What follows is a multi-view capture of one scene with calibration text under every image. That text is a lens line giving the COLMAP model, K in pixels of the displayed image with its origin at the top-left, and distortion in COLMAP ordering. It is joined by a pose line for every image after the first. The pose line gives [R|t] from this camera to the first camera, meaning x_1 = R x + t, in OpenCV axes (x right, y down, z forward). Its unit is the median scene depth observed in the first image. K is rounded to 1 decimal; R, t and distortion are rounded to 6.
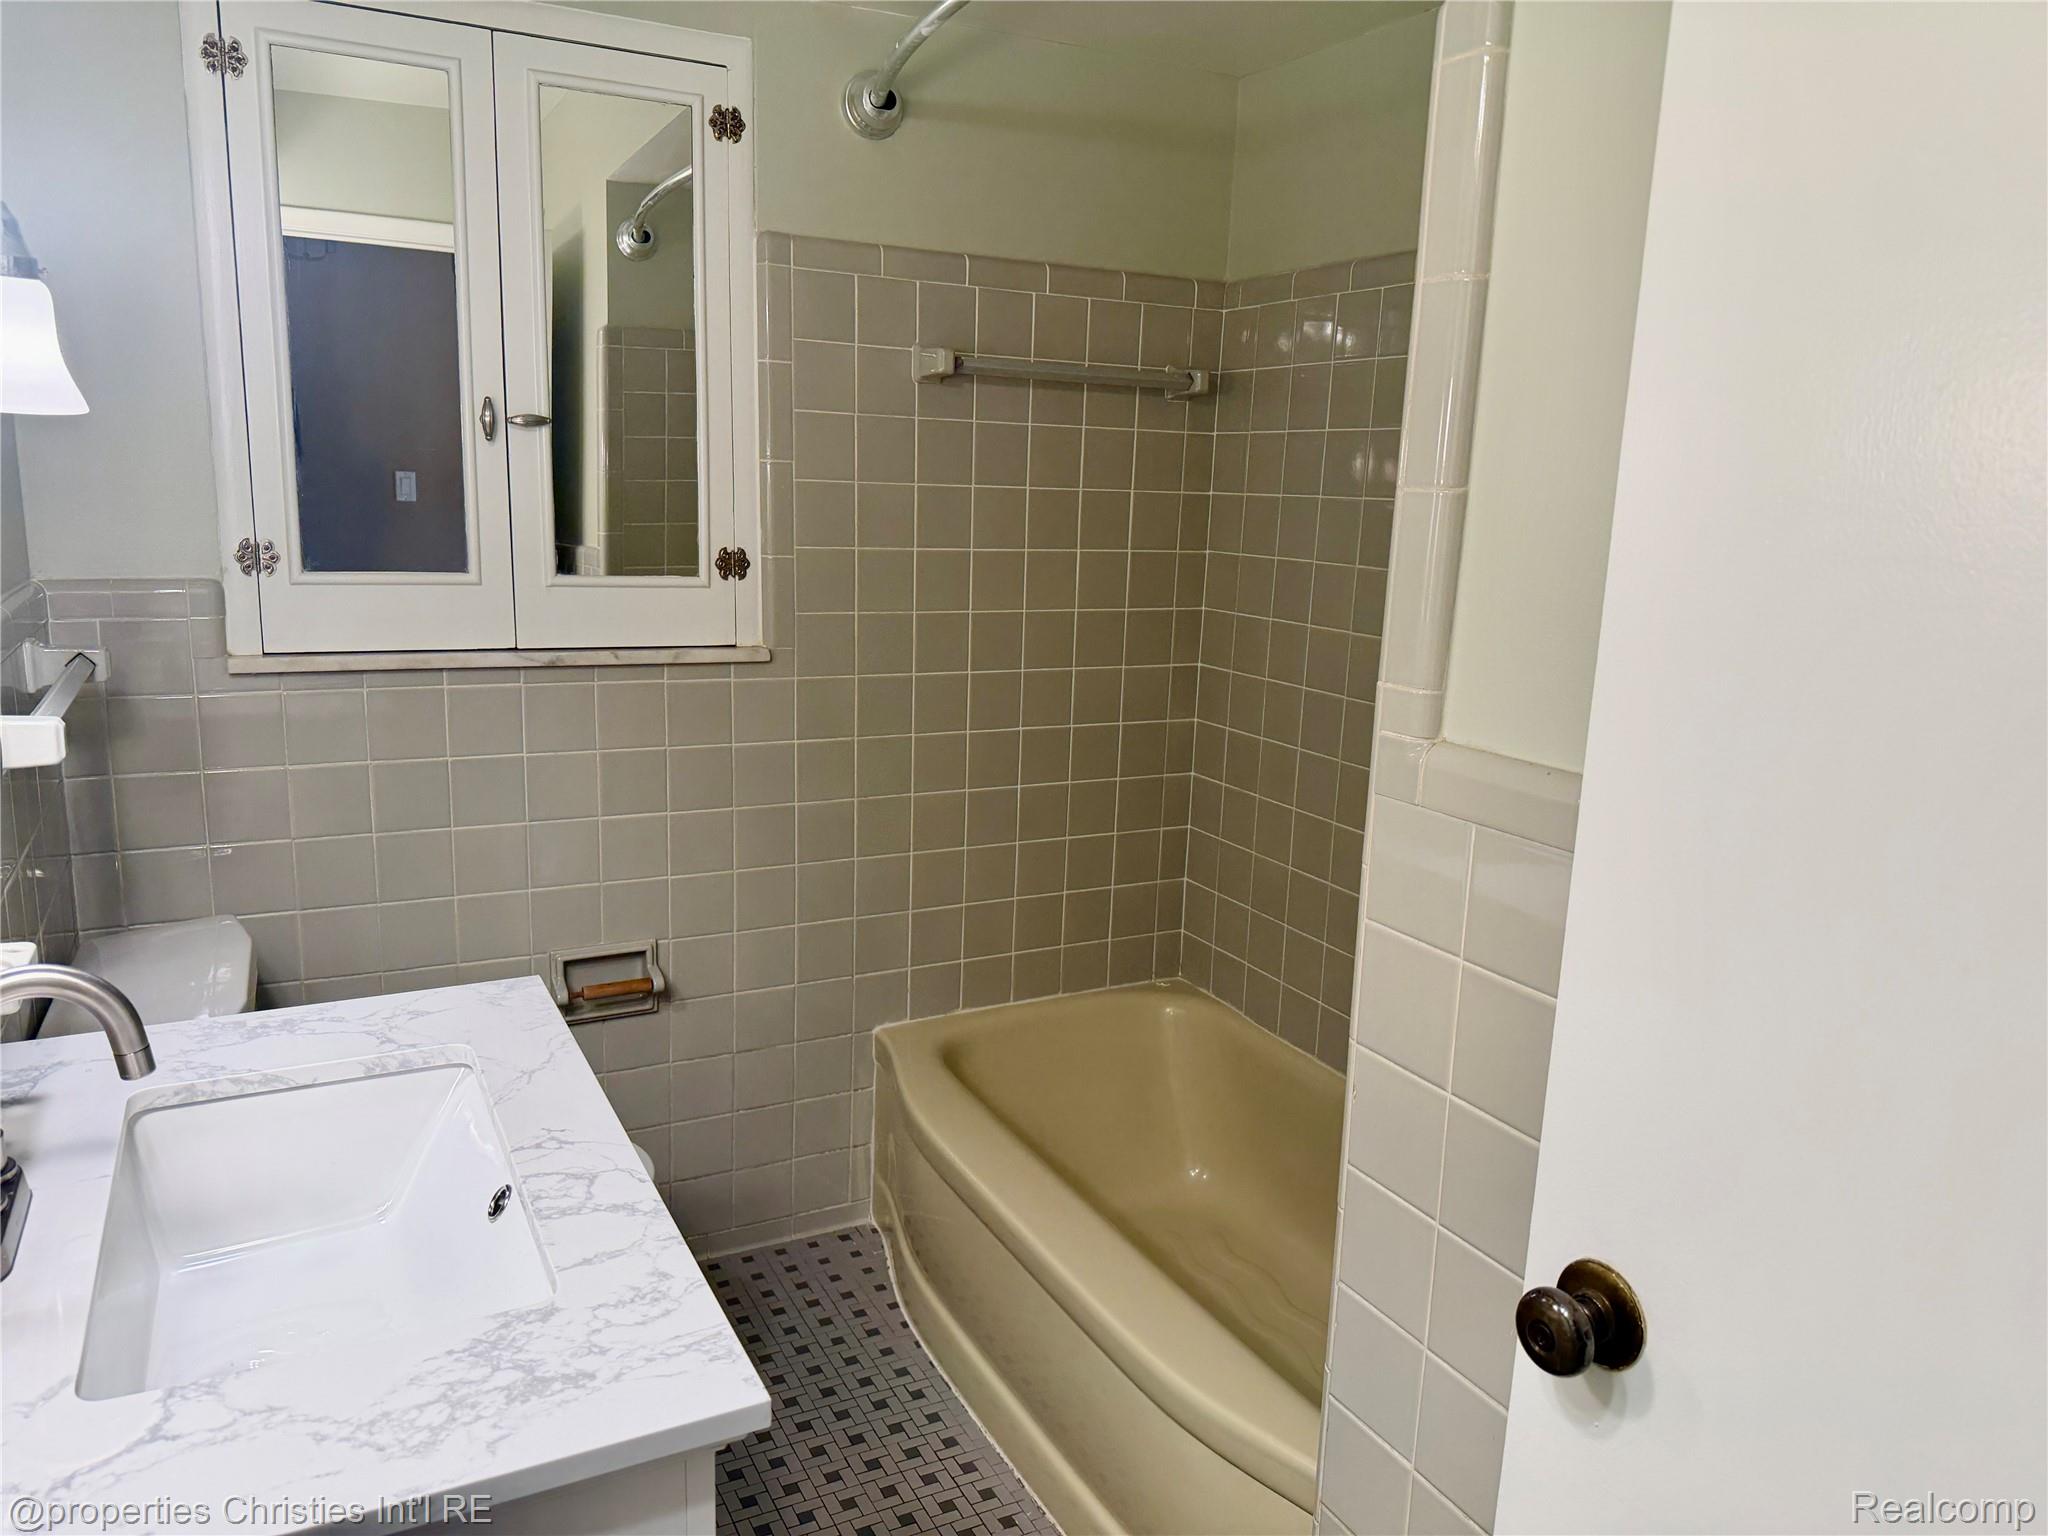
lens RADIAL K [[1442.9, 0, 1029.7], [0, 1442.9, 772.6], [0, 0, 1]] dist [0.018476, -0.027817]
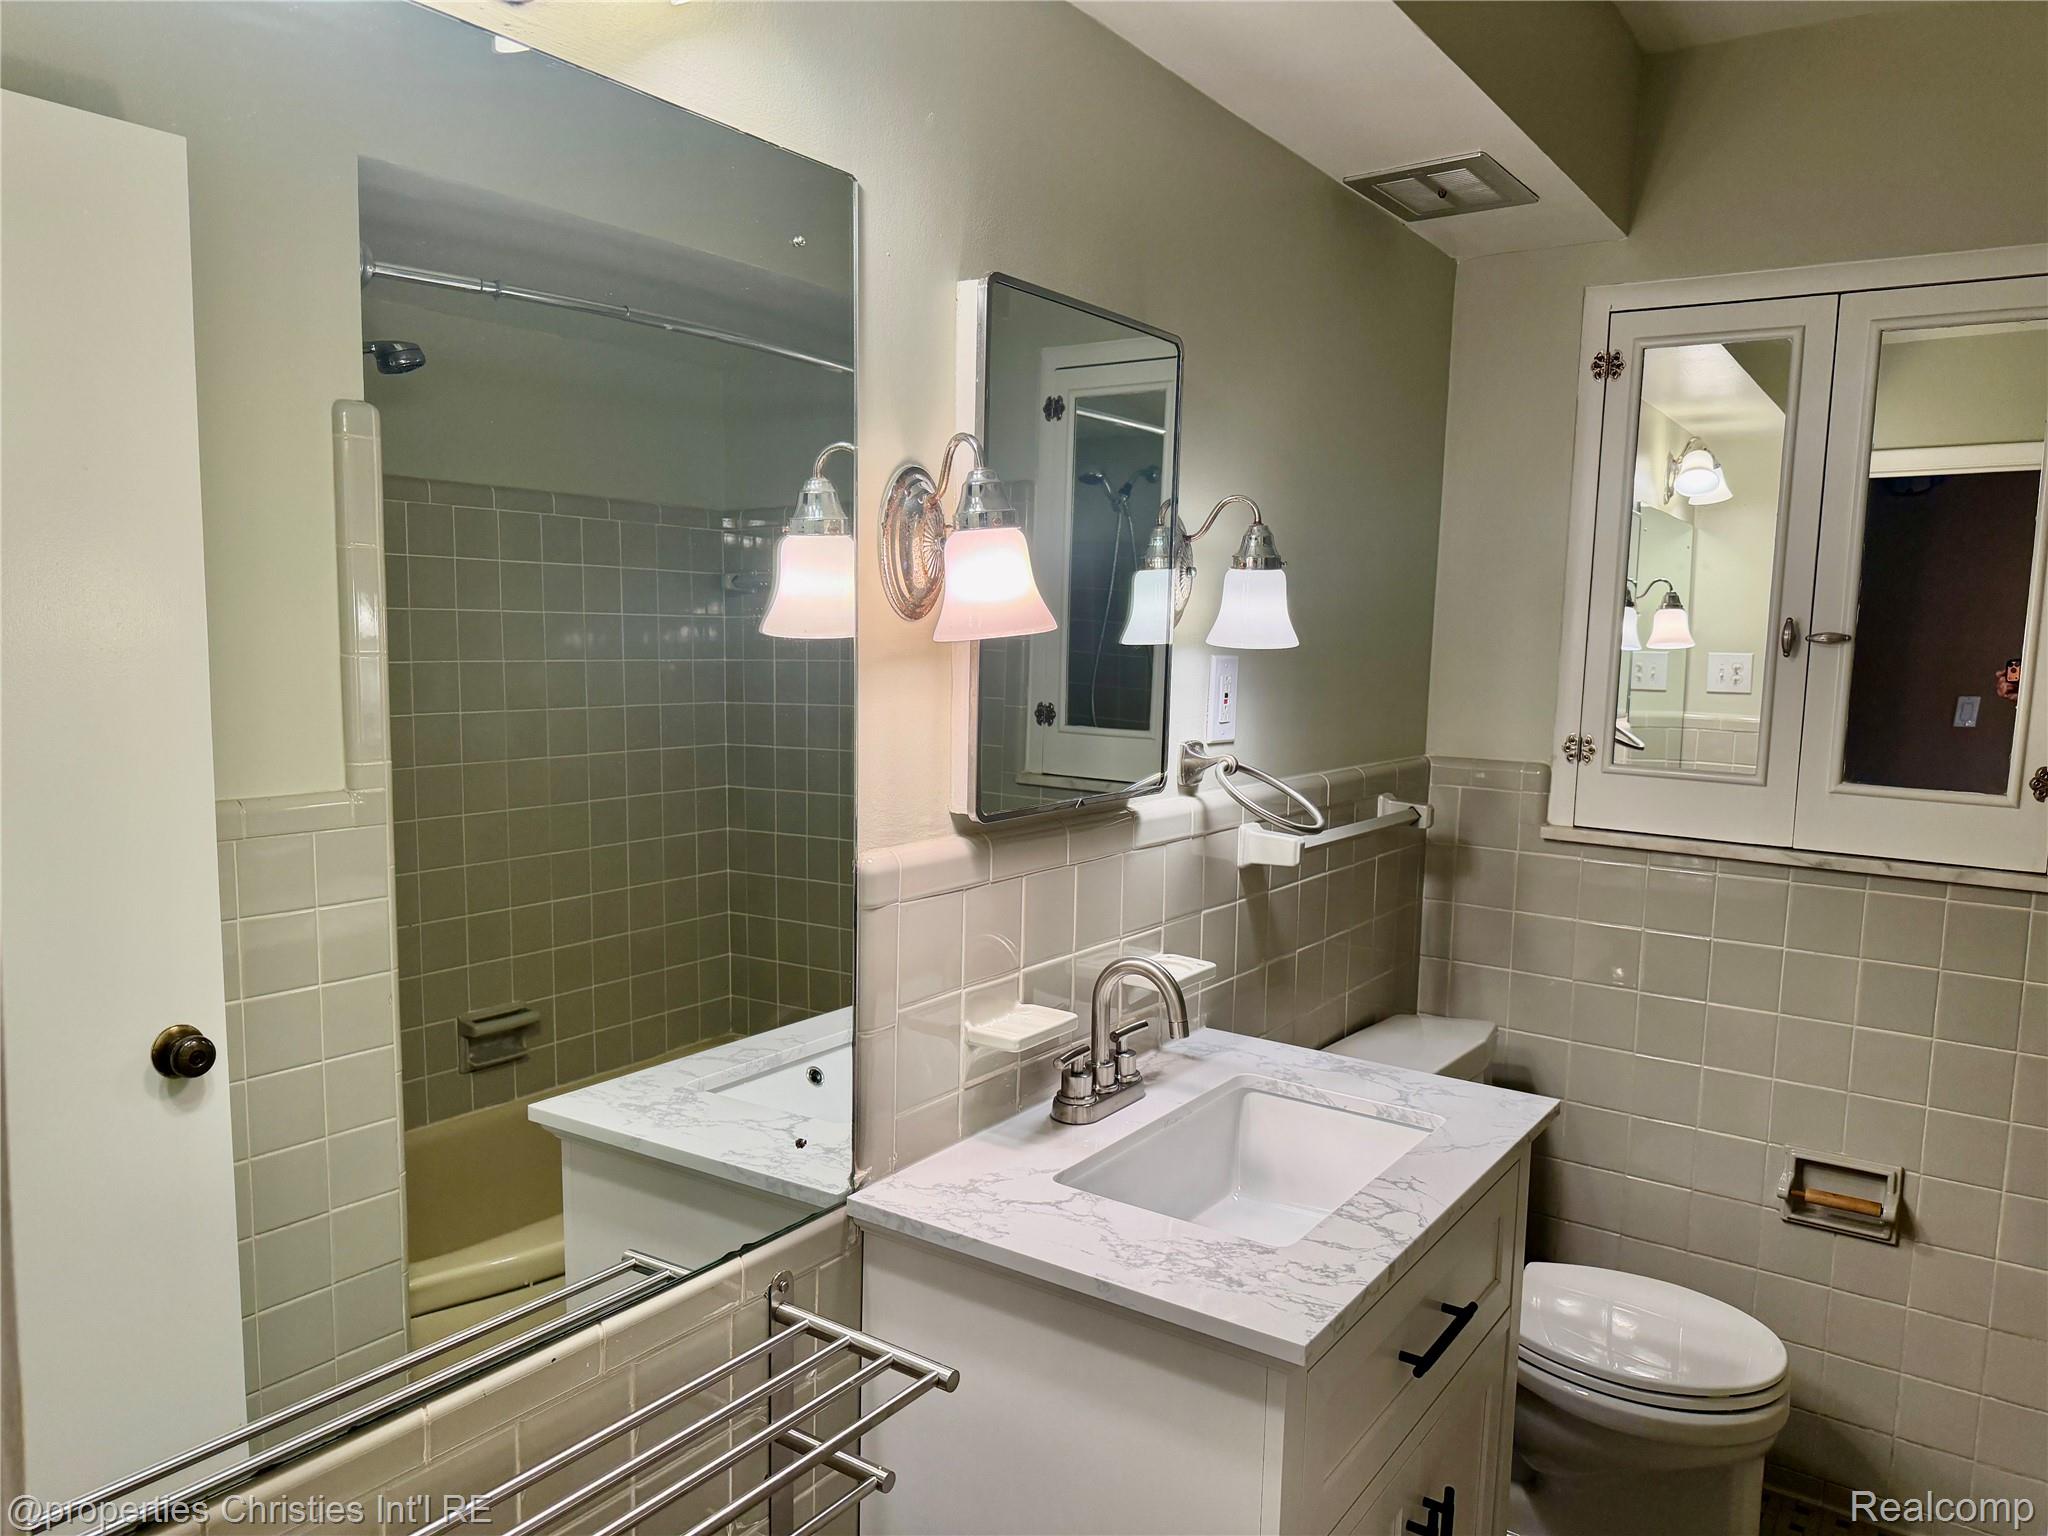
lens RADIAL K [[1442.9, 0, 1023.1], [0, 1442.9, 777.4], [0, 0, 1]] dist [0.018476, -0.027817]
pose [[0.458887, 0.070196, -0.885718, 0.329100], [-0.191040, 0.981353, -0.021202, -0.006658], [0.867714, 0.178936, 0.463740, 0.011519]]
